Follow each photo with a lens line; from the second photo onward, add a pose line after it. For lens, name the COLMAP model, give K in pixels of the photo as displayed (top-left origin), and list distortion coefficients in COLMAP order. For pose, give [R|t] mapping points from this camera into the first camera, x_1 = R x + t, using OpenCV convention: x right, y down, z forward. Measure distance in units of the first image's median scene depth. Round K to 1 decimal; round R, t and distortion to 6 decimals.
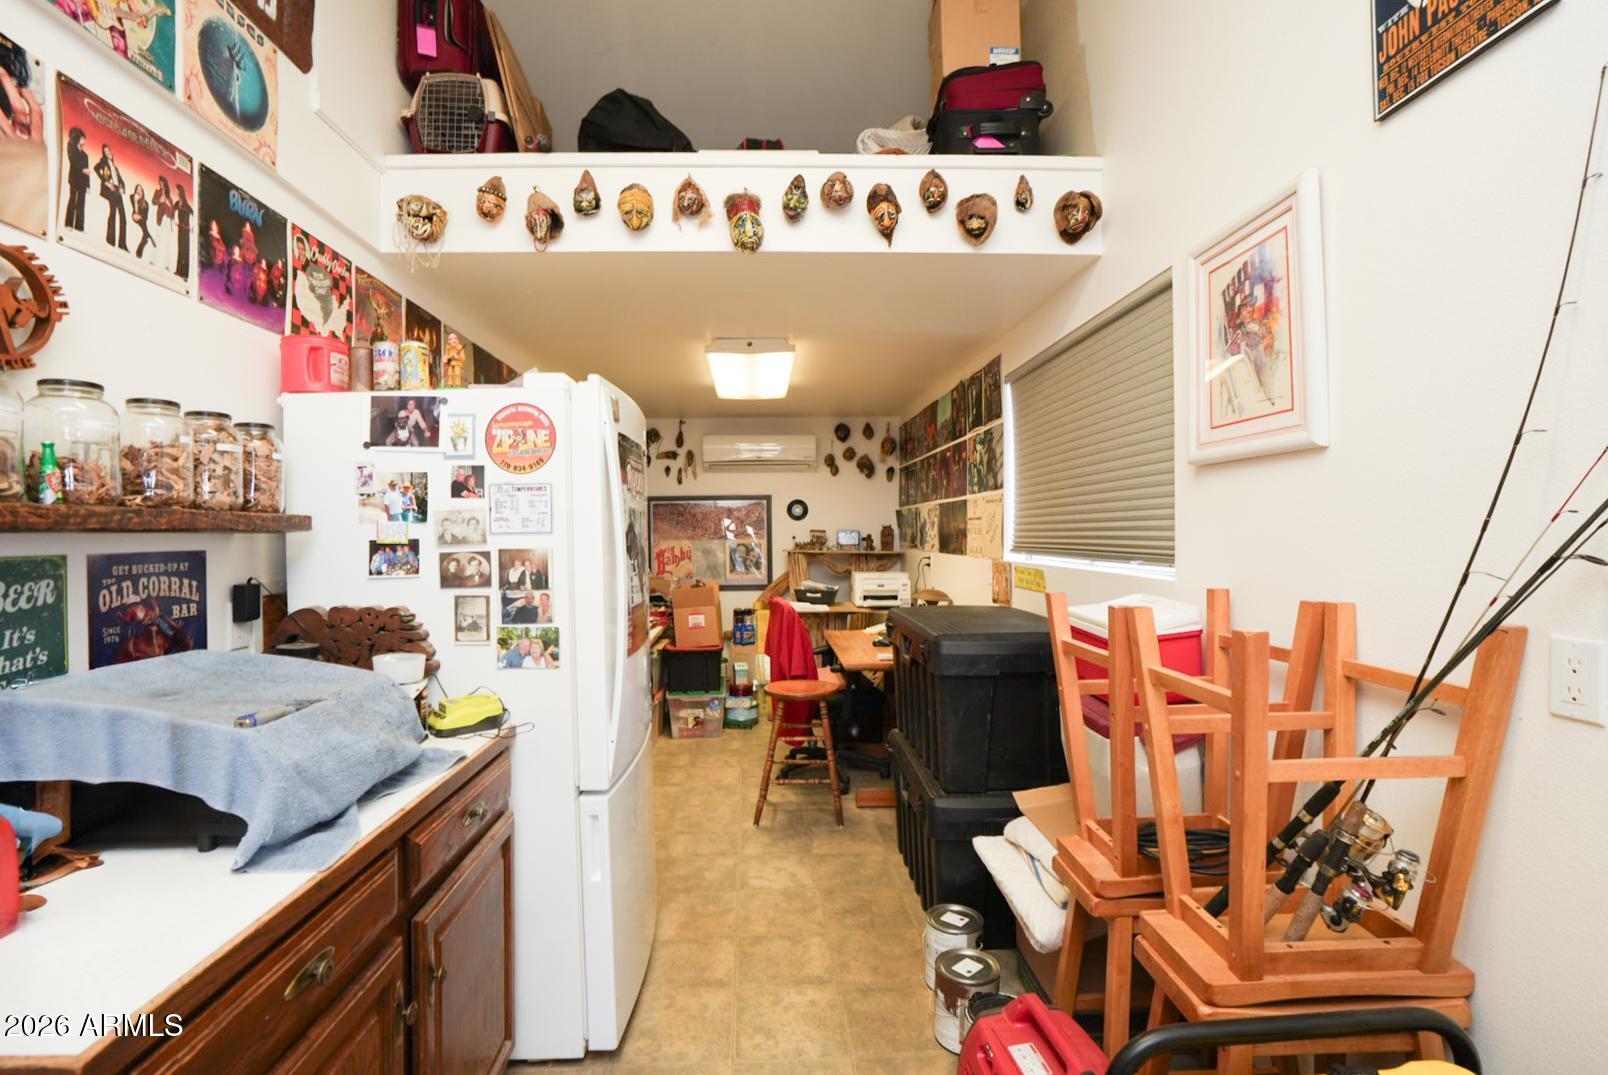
lens RADIAL K [[732.8, 0, 797.3], [0, 732.8, 534.6], [0, 0, 1]] dist [-0.065685, 0.024557]
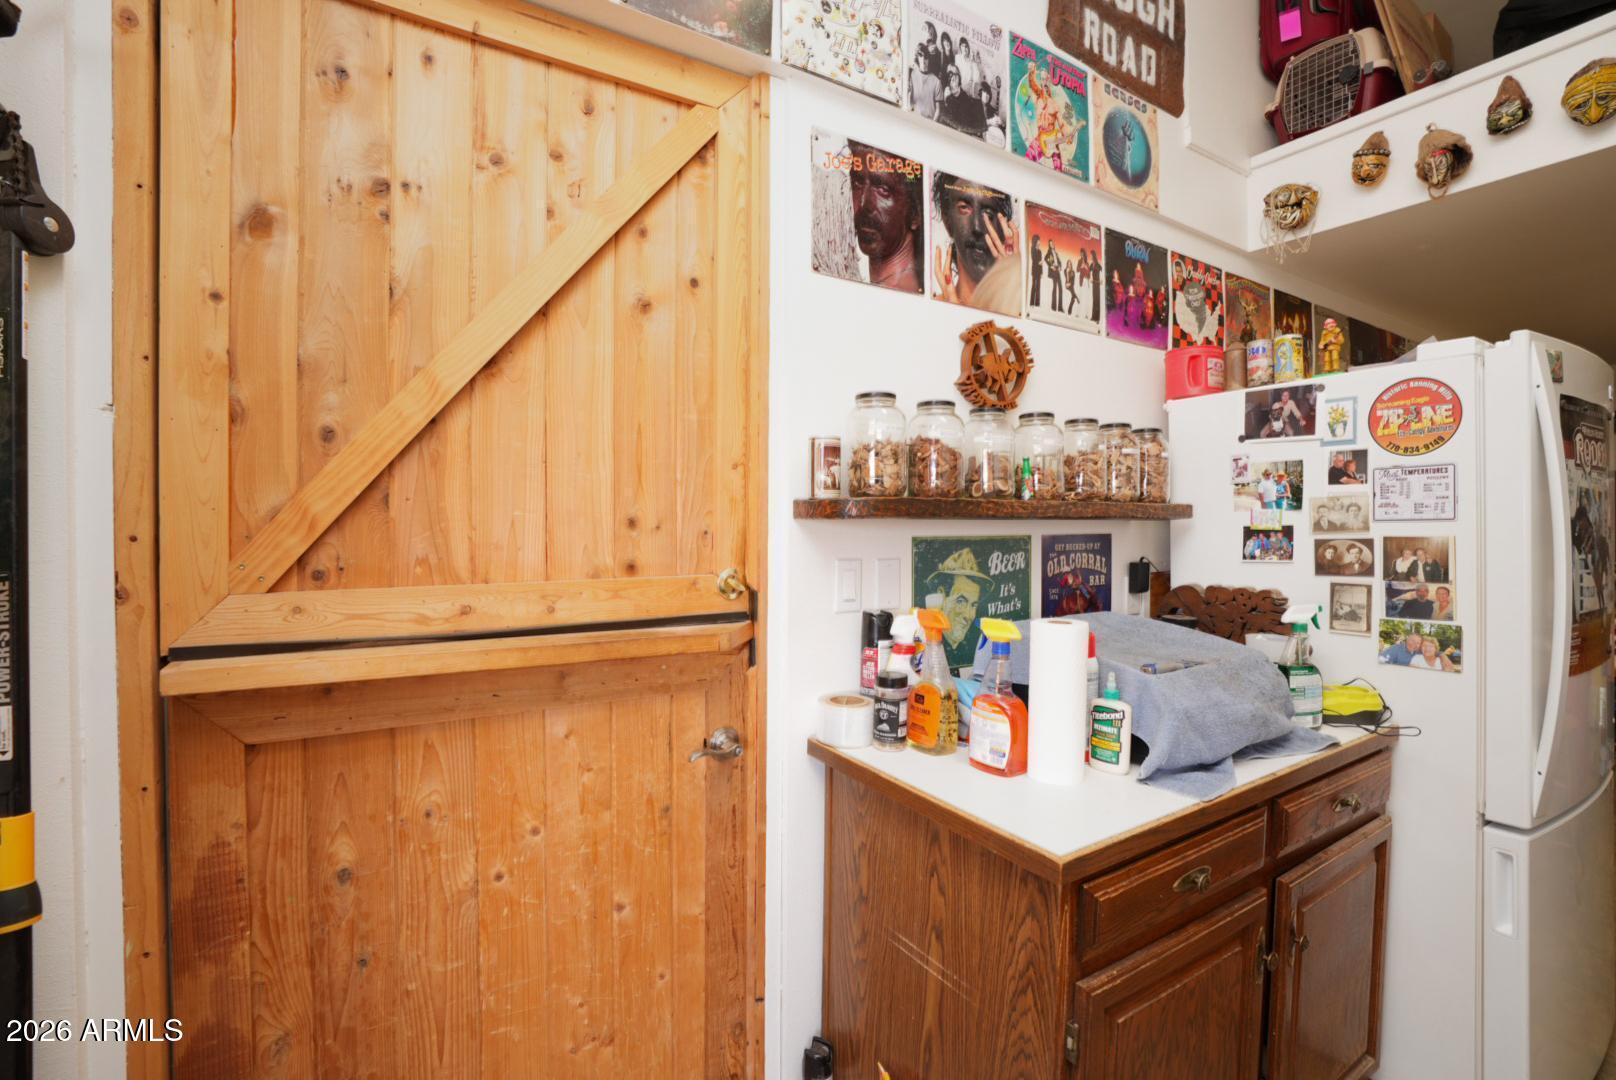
lens RADIAL K [[736.4, 0, 801.3], [0, 736.4, 537.1], [0, 0, 1]] dist [-0.065685, 0.024557]
pose [[0.483281, 0.018984, -0.875259, 0.034129], [-0.002473, 0.999790, 0.020320, 0.003401], [0.875462, -0.007656, 0.483227, -0.114815]]
